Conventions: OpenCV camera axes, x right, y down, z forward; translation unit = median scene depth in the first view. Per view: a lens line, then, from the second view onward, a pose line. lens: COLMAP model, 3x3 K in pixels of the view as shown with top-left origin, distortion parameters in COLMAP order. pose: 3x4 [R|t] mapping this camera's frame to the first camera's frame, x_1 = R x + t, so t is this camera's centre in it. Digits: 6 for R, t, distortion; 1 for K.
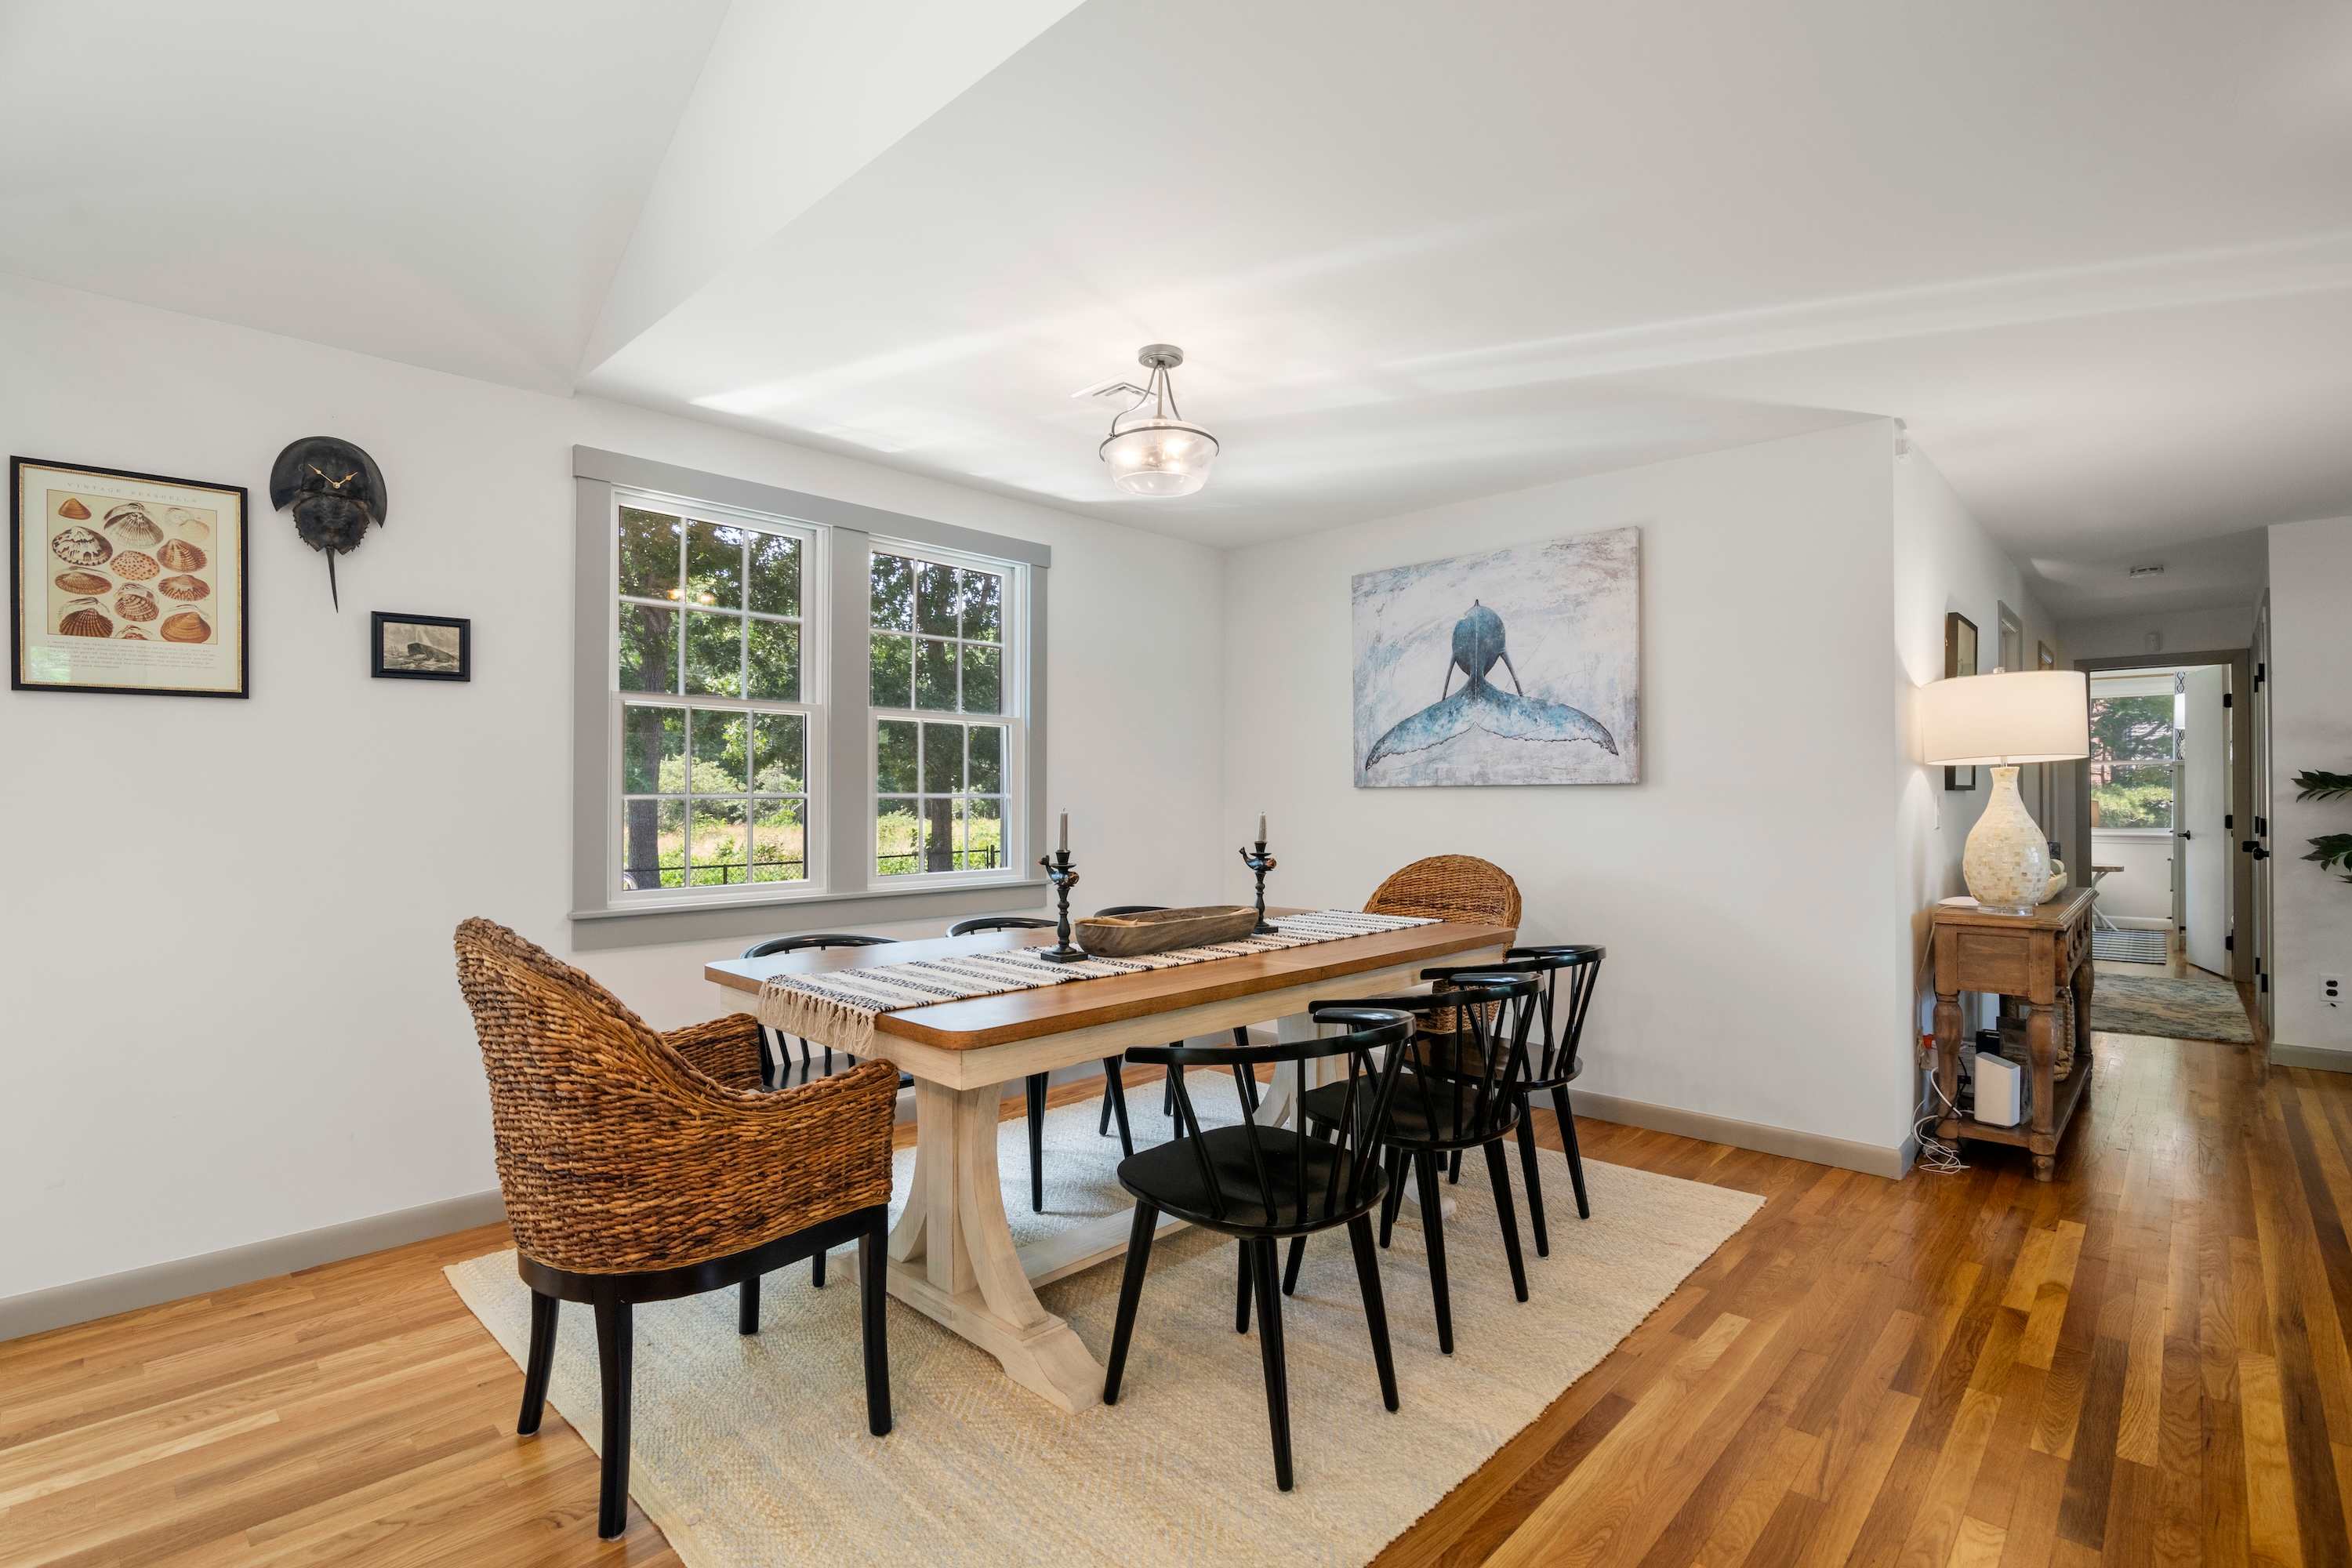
lens RADIAL K [[1090.2, 0, 1178.2], [0, 1090.2, 789.7], [0, 0, 1]] dist [-0.002291, -0.000178]
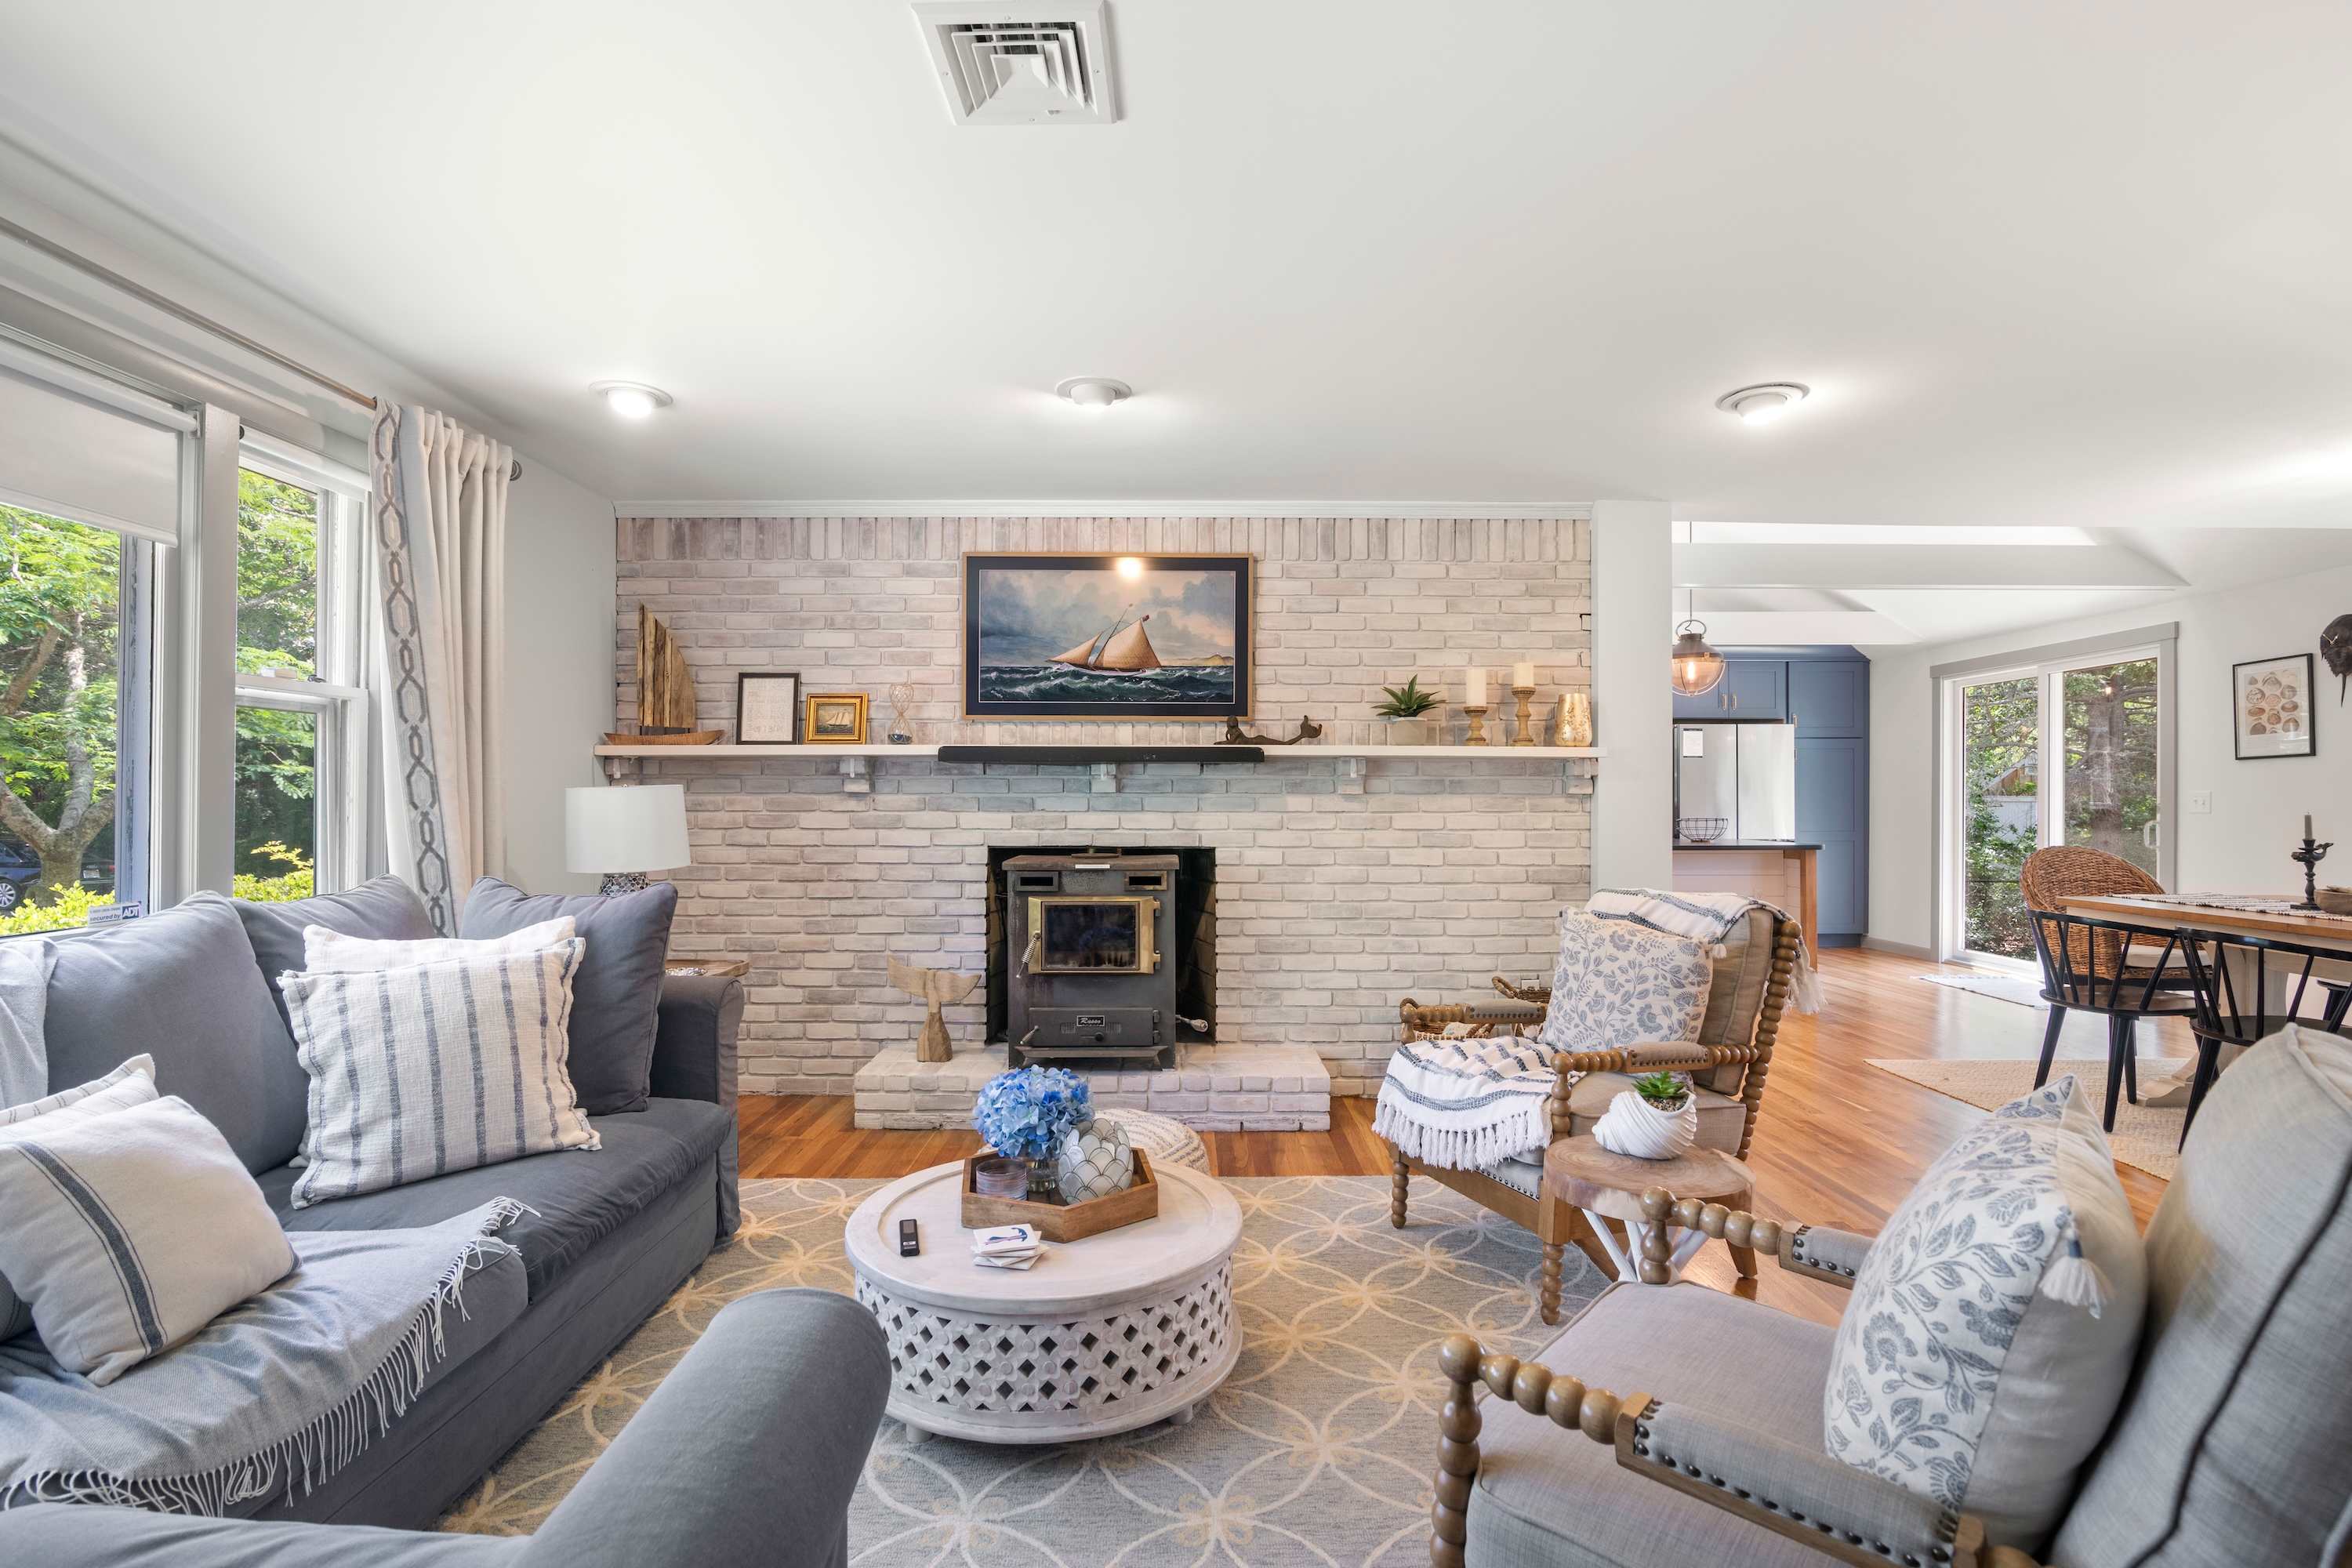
lens RADIAL K [[1090.2, 0, 1186.2], [0, 1090.2, 792.4], [0, 0, 1]] dist [-0.002291, -0.000178]
pose [[-0.720712, -0.001337, -0.693233, 2.155016], [0.003325, 0.999980, -0.005386, -0.012772], [0.693226, -0.006187, -0.720693, 1.048103]]
